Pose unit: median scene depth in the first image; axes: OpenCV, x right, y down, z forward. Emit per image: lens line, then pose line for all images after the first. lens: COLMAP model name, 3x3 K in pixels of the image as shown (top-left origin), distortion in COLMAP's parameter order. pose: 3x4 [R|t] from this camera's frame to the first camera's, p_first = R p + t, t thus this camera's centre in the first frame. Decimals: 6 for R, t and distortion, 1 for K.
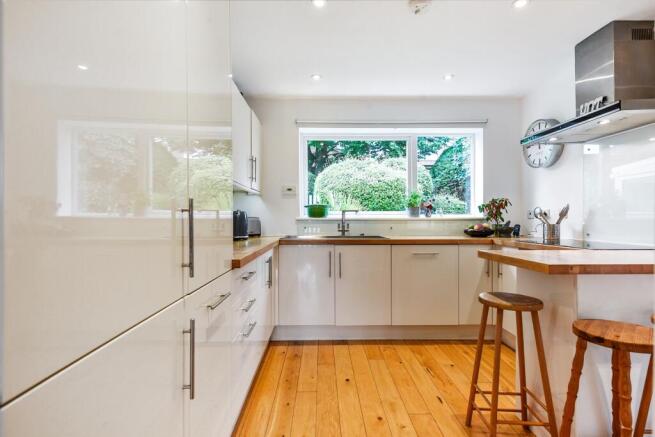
lens RADIAL K [[334.3, 0, 325.5], [0, 334.3, 219.0], [0, 0, 1]] dist [0.005272, -0.000552]
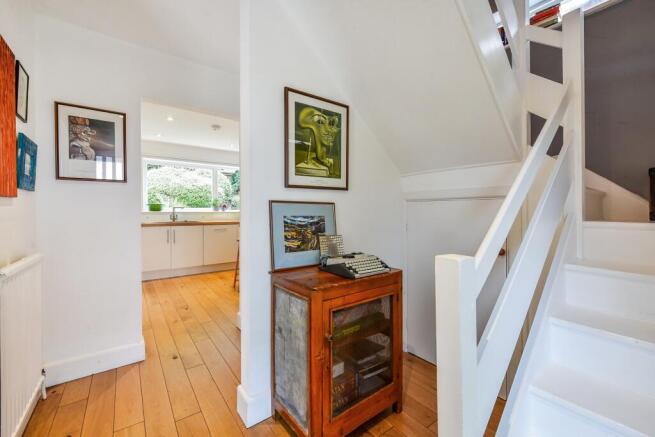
lens RADIAL K [[264.8, 0, 327.2], [0, 264.8, 213.9], [0, 0, 1]] dist [-0.004234, -0.001295]
pose [[0.801684, -0.004728, 0.597730, -0.152221], [-0.000227, 0.999966, 0.008214, -0.002470], [-0.597748, -0.006720, 0.801656, -0.701066]]
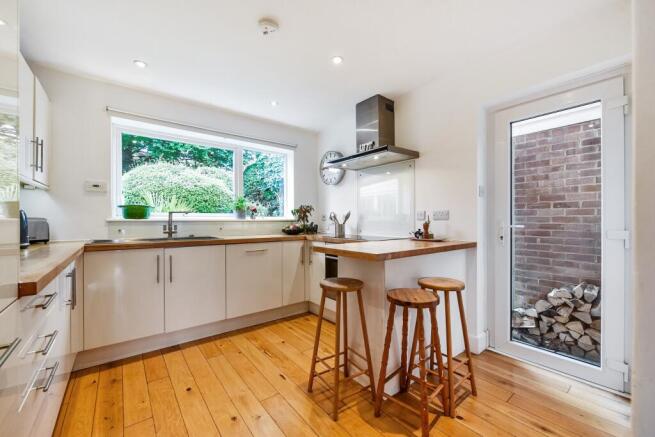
lens RADIAL K [[264.8, 0, 331.9], [0, 264.8, 220.1], [0, 0, 1]] dist [-0.004234, -0.001295]
pose [[0.786455, 0.001801, 0.617645, -0.059495], [-0.000693, 0.999998, -0.002034, 0.000366], [-0.617647, 0.001172, 0.786454, 0.118586]]
